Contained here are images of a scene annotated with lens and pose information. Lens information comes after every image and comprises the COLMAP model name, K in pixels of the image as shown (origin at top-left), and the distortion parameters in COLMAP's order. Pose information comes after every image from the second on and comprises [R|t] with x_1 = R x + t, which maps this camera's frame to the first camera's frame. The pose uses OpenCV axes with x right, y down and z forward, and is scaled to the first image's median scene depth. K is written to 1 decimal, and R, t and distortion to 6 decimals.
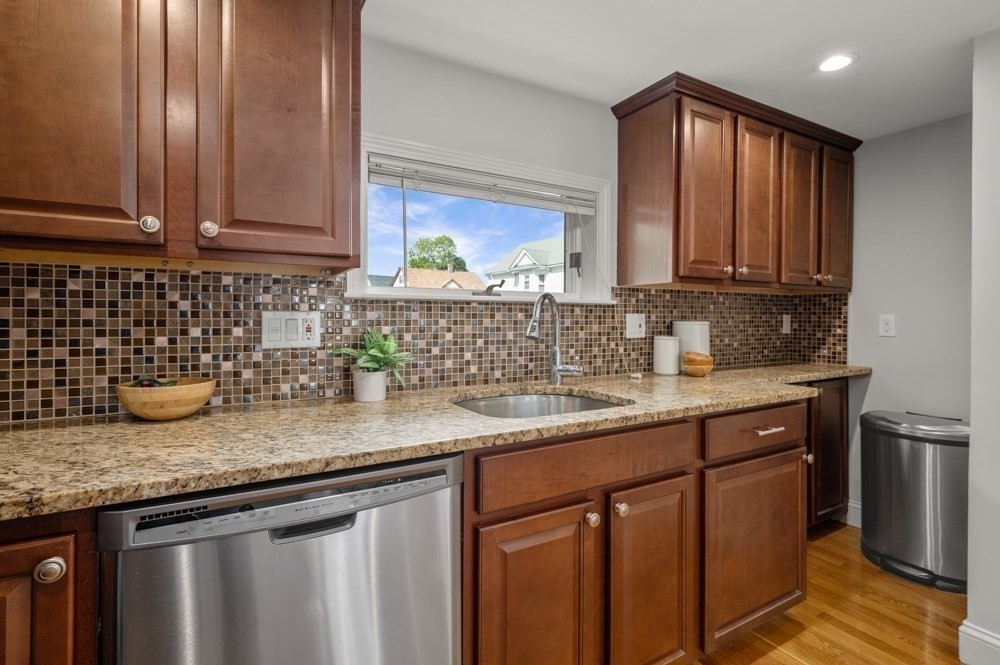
lens RADIAL K [[466.8, 0, 541.6], [0, 466.8, 317.1], [0, 0, 1]] dist [-0.000846, -0.000815]
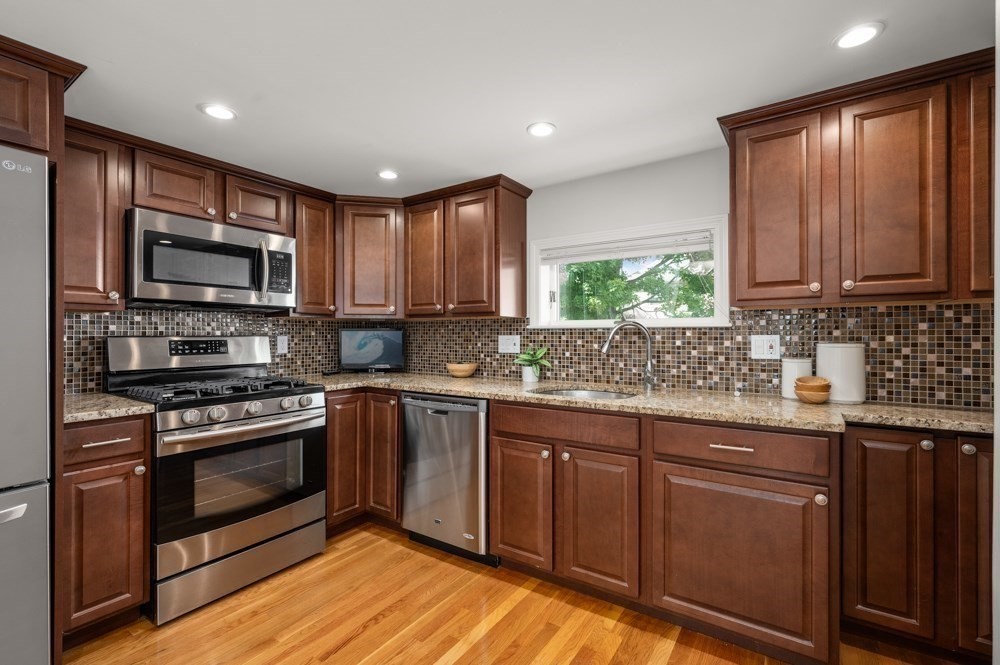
lens RADIAL K [[435.9, 0, 503.7], [0, 435.9, 333.3], [0, 0, 1]] dist [0.001281, -0.000100]
pose [[0.435581, -0.008464, -0.900110, 1.055024], [0.000451, 0.999958, -0.009185, -0.003747], [0.900149, 0.003595, 0.435566, 0.104523]]
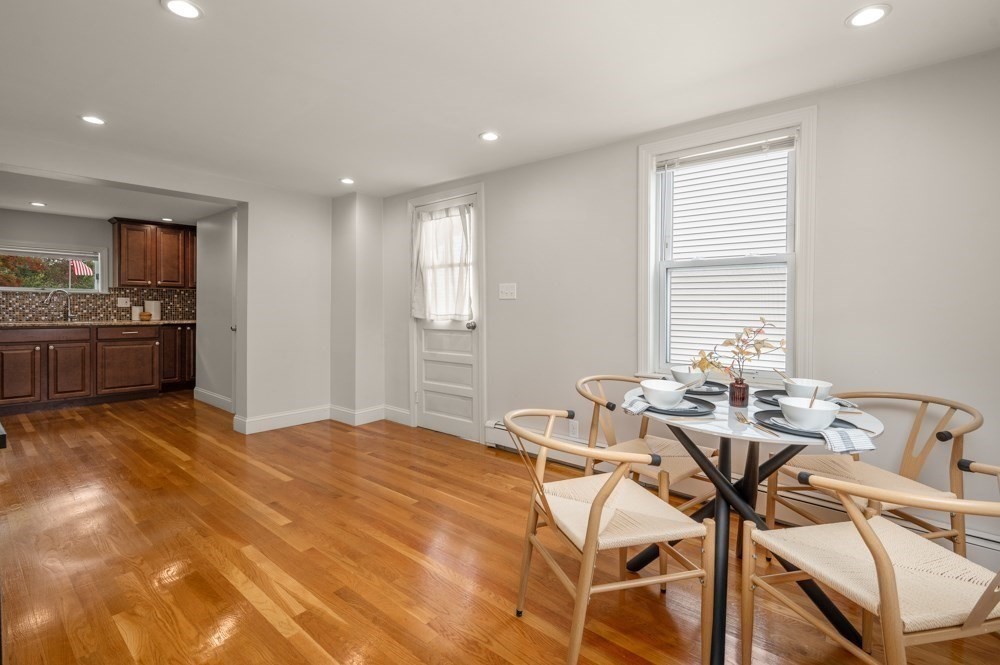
lens RADIAL K [[464.1, 0, 504.5], [0, 464.1, 314.6], [0, 0, 1]] dist [-0.004885, 0.000430]
pose [[0.940369, -0.001477, 0.340154, 1.746049], [-0.003719, 0.999886, 0.014622, 0.054960], [-0.340137, -0.015015, 0.940256, -2.860438]]
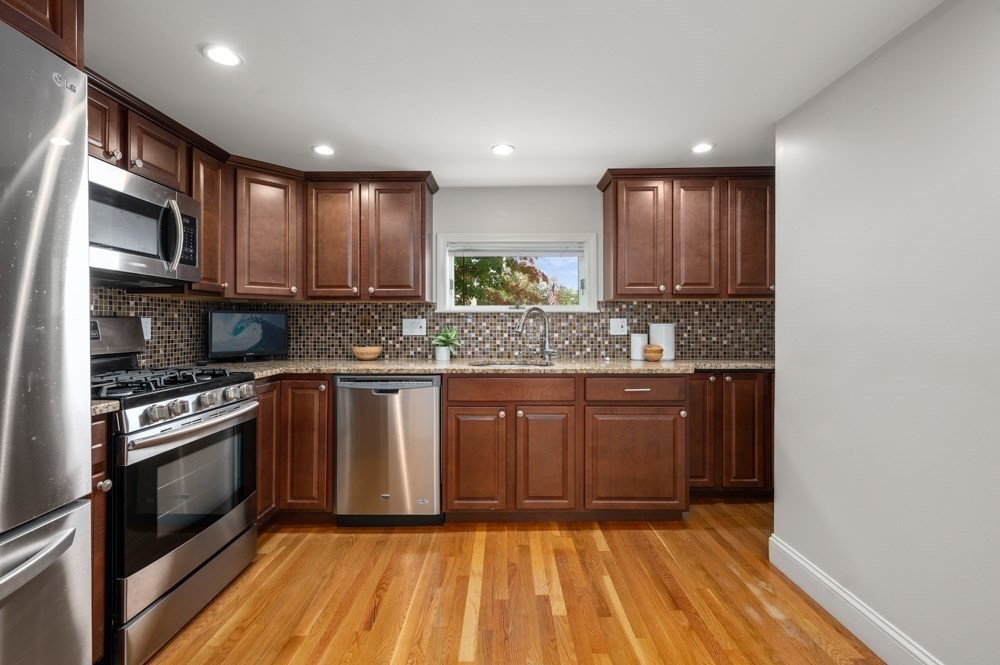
lens RADIAL K [[444.7, 0, 497.4], [0, 444.7, 322.1], [0, 0, 1]] dist [-0.000027, -0.000466]
pose [[0.858003, -0.008208, -0.513579, 0.785277], [0.003747, 0.999946, -0.009721, 0.021332], [0.513631, 0.006417, 0.857987, -0.548054]]
